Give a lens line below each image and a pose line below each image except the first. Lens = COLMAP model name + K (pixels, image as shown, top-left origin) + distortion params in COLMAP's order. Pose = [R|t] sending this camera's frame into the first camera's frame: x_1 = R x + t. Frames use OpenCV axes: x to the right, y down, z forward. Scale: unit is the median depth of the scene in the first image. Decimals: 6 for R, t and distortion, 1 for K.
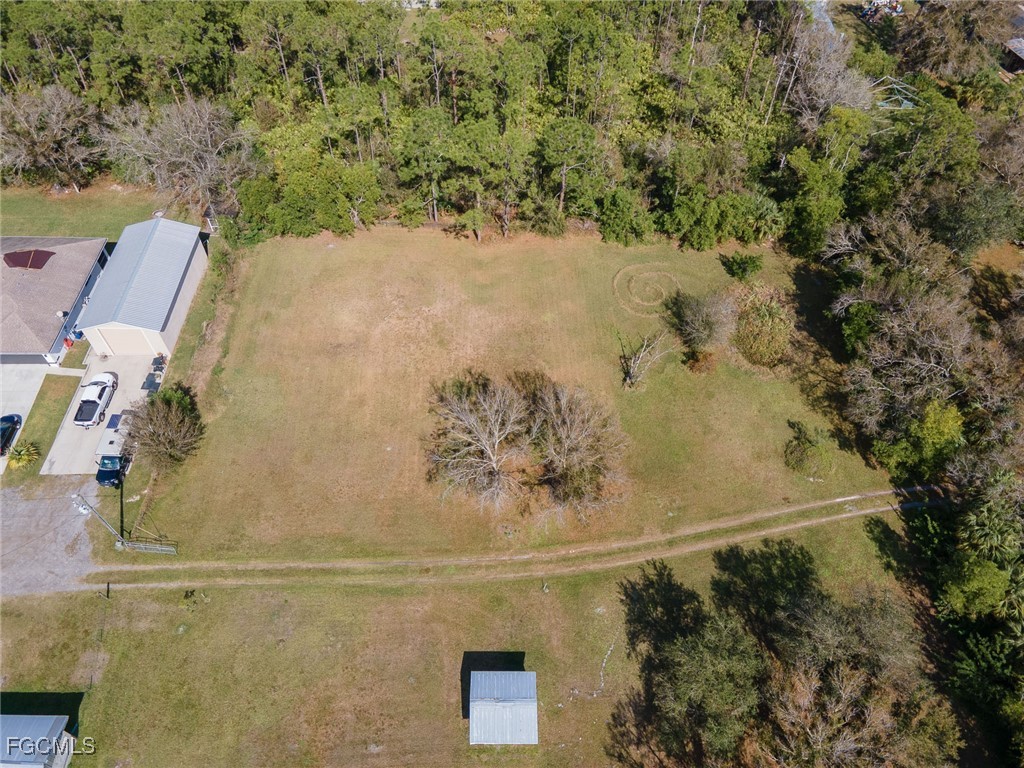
lens RADIAL K [[742.3, 0, 513.6], [0, 742.3, 378.5], [0, 0, 1]] dist [0.025652, 0.035810]
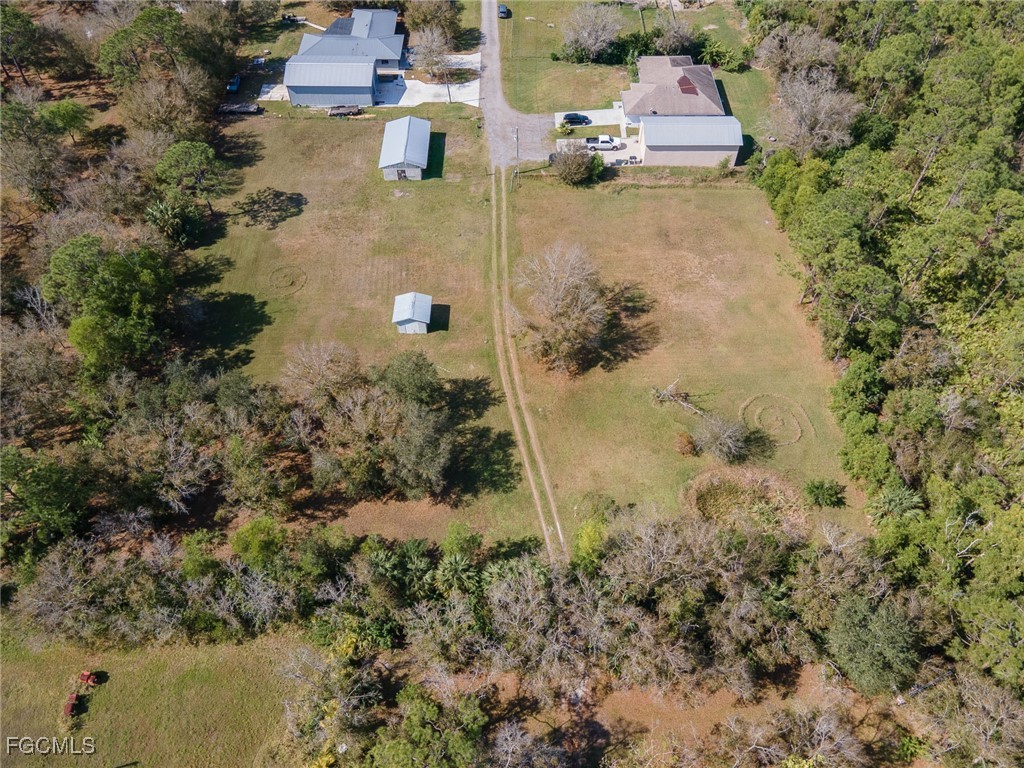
lens RADIAL K [[742.3, 0, 513.6], [0, 742.3, 378.5], [0, 0, 1]] dist [0.025652, 0.035810]
pose [[-0.004680, 0.774498, -0.632559, 0.963473], [-0.783714, 0.390053, 0.483375, -0.434085], [0.621105, 0.498007, 0.605159, 0.100919]]
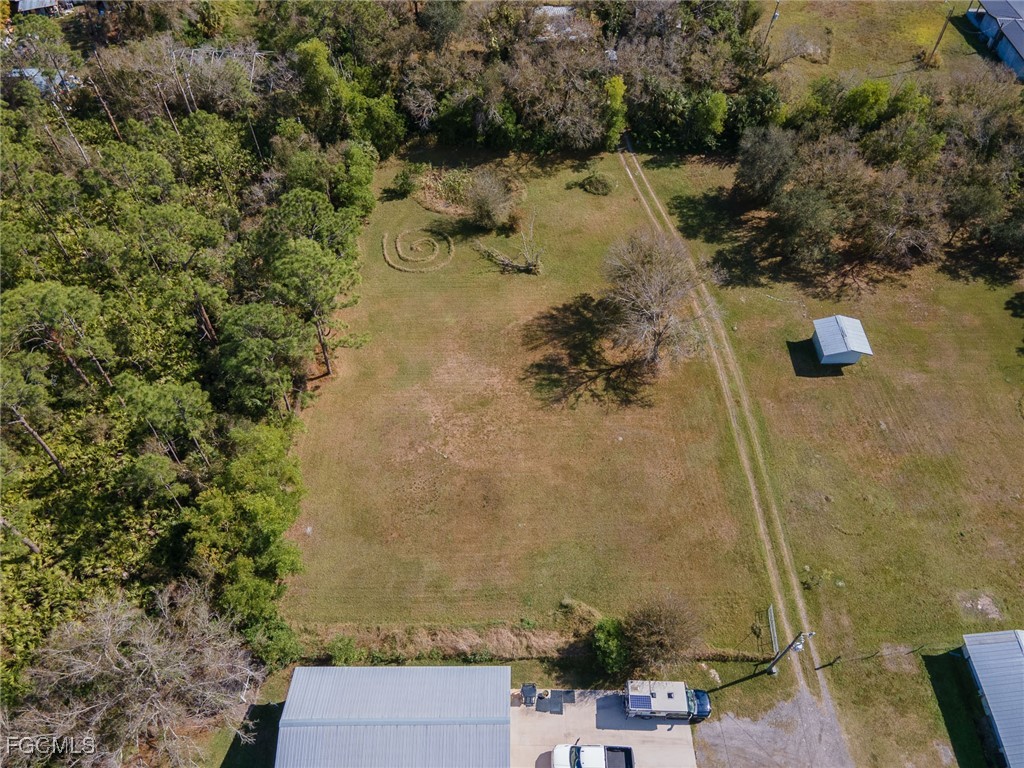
lens RADIAL K [[742.3, 0, 513.6], [0, 742.3, 378.5], [0, 0, 1]] dist [0.025652, 0.035810]
pose [[0.001356, -0.791720, 0.610883, -0.716594], [0.779792, 0.383273, 0.495001, -0.549825], [-0.626038, 0.475690, 0.617896, 0.414505]]
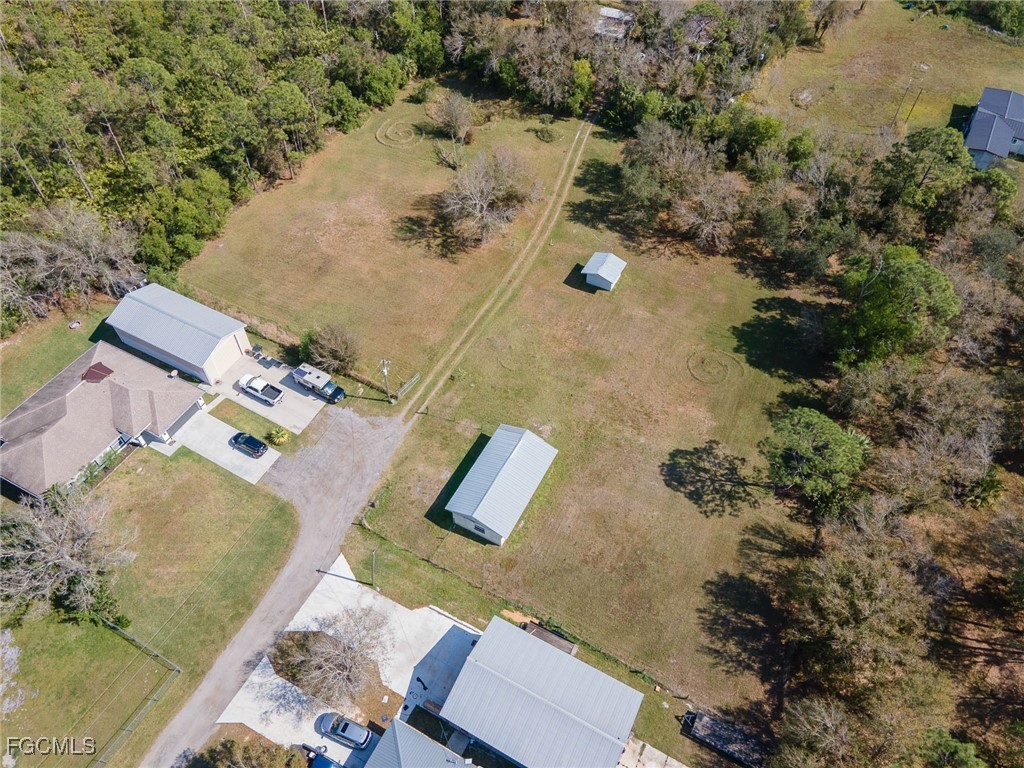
lens RADIAL K [[742.3, 0, 513.6], [0, 742.3, 378.5], [0, 0, 1]] dist [0.025652, 0.035810]
pose [[0.477026, -0.686968, 0.548198, -1.043789], [0.683040, 0.682291, 0.260643, -0.021419], [-0.553084, 0.250108, 0.794698, -0.251165]]
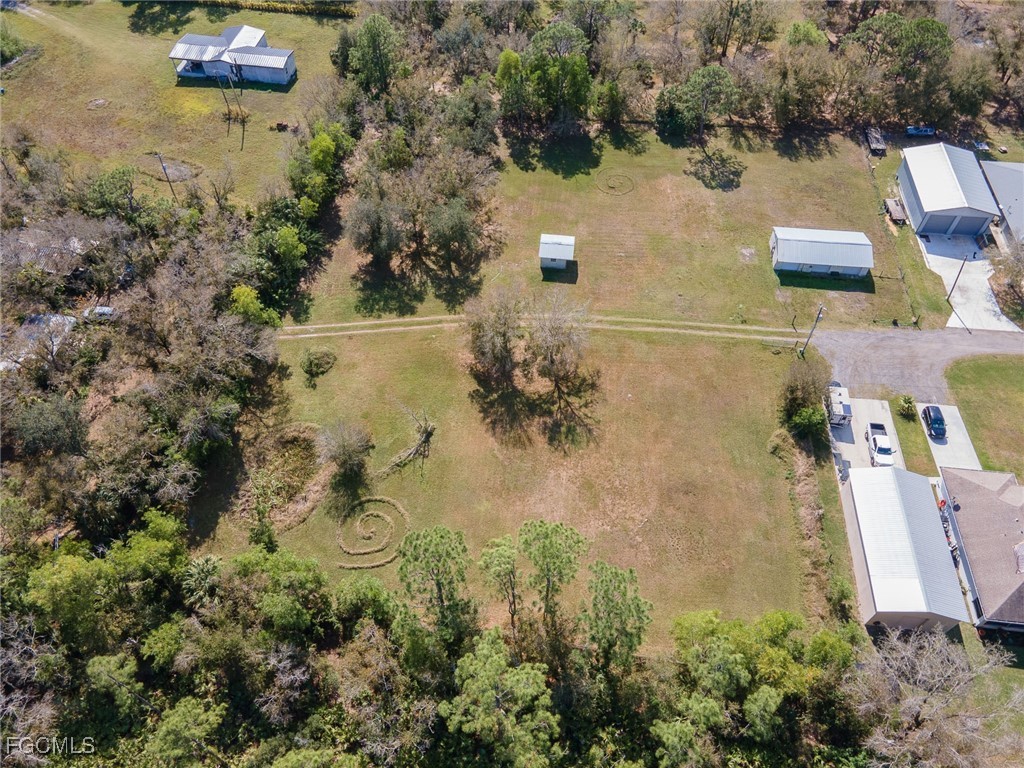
lens RADIAL K [[742.3, 0, 513.6], [0, 742.3, 378.5], [0, 0, 1]] dist [0.025652, 0.035810]
pose [[-0.992714, -0.103660, 0.061433, -0.042520], [0.082846, -0.216953, 0.972660, -1.162151], [-0.087498, 0.970663, 0.223960, 0.687541]]
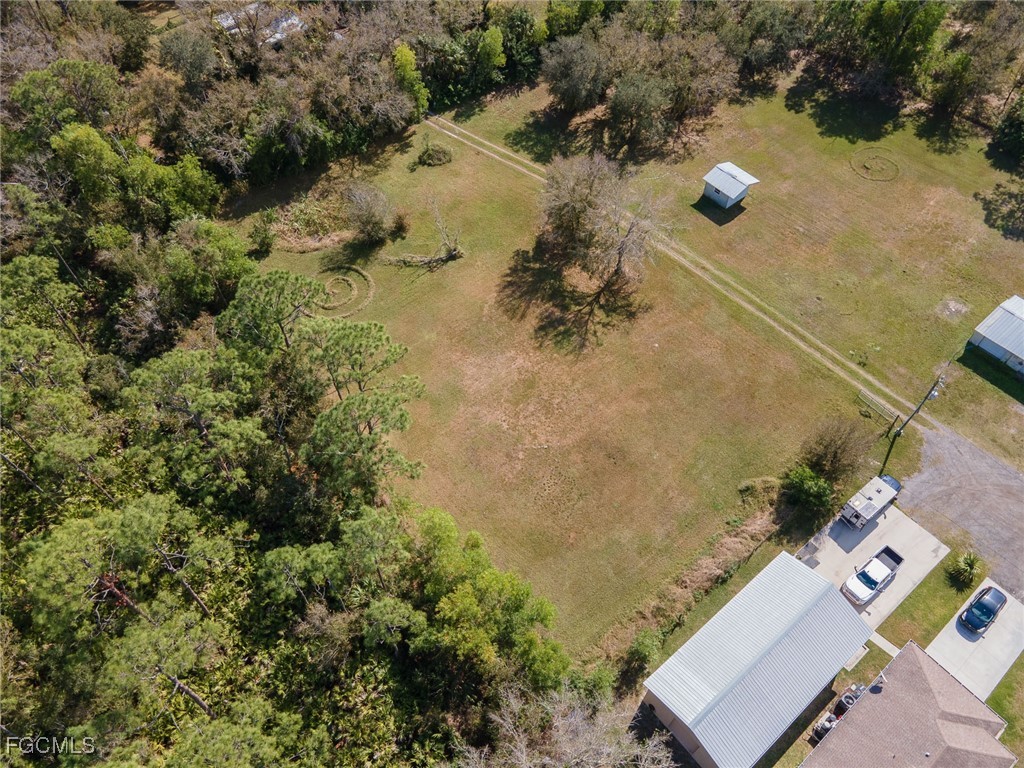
lens RADIAL K [[742.3, 0, 513.6], [0, 742.3, 378.5], [0, 0, 1]] dist [0.025652, 0.035810]
pose [[-0.634085, -0.630501, 0.447666, -0.544294], [0.593458, -0.025654, 0.804456, -0.889215], [-0.495726, 0.775764, 0.390443, 0.707143]]
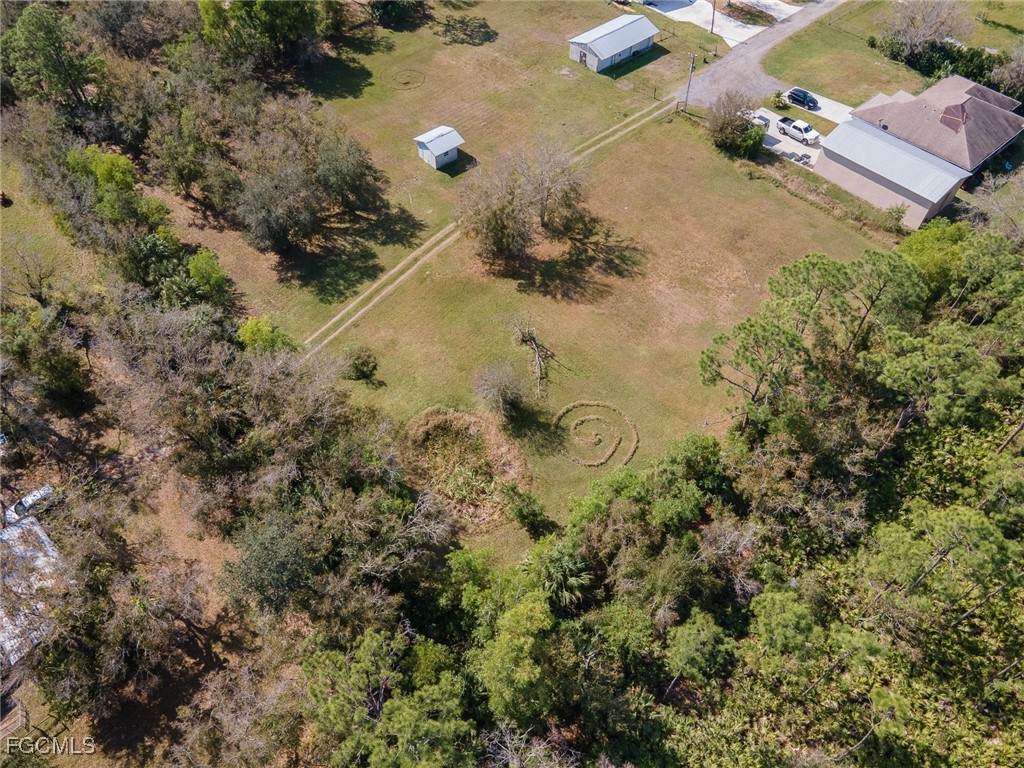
lens RADIAL K [[742.3, 0, 513.6], [0, 742.3, 378.5], [0, 0, 1]] dist [0.025652, 0.035810]
pose [[-0.755830, 0.498721, -0.424262, 0.681508], [-0.523530, -0.071158, 0.849031, -0.927728], [0.393239, 0.863837, 0.314879, 0.756096]]
